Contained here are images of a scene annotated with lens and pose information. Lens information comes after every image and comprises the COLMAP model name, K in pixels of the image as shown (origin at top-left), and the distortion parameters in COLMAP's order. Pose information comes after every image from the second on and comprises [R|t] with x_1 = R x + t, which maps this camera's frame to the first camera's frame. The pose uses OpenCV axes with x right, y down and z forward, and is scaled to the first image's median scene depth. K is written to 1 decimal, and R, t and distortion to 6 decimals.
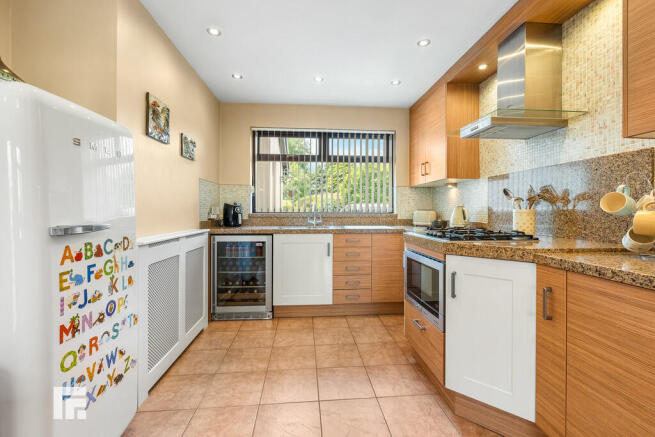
lens RADIAL K [[286.7, 0, 323.0], [0, 286.7, 208.2], [0, 0, 1]] dist [-0.001301, 0.000493]
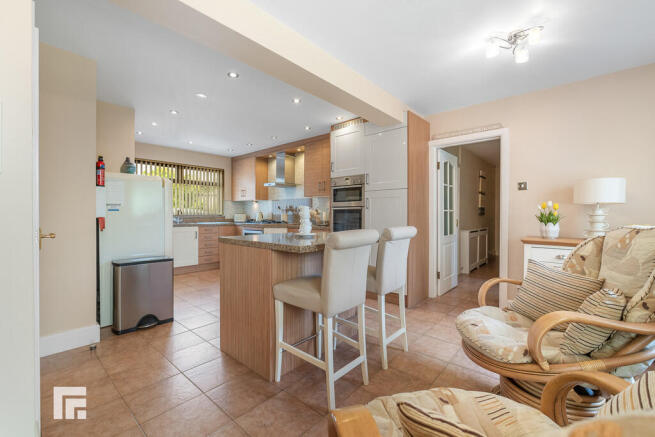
lens RADIAL K [[286.7, 0, 328.3], [0, 286.7, 213.7], [0, 0, 1]] dist [-0.001301, 0.000493]
pose [[0.708507, 0.004729, 0.705688, -0.677104], [-0.009017, 0.999957, 0.002352, -0.003860], [-0.705647, -0.008029, 0.708518, -0.897355]]
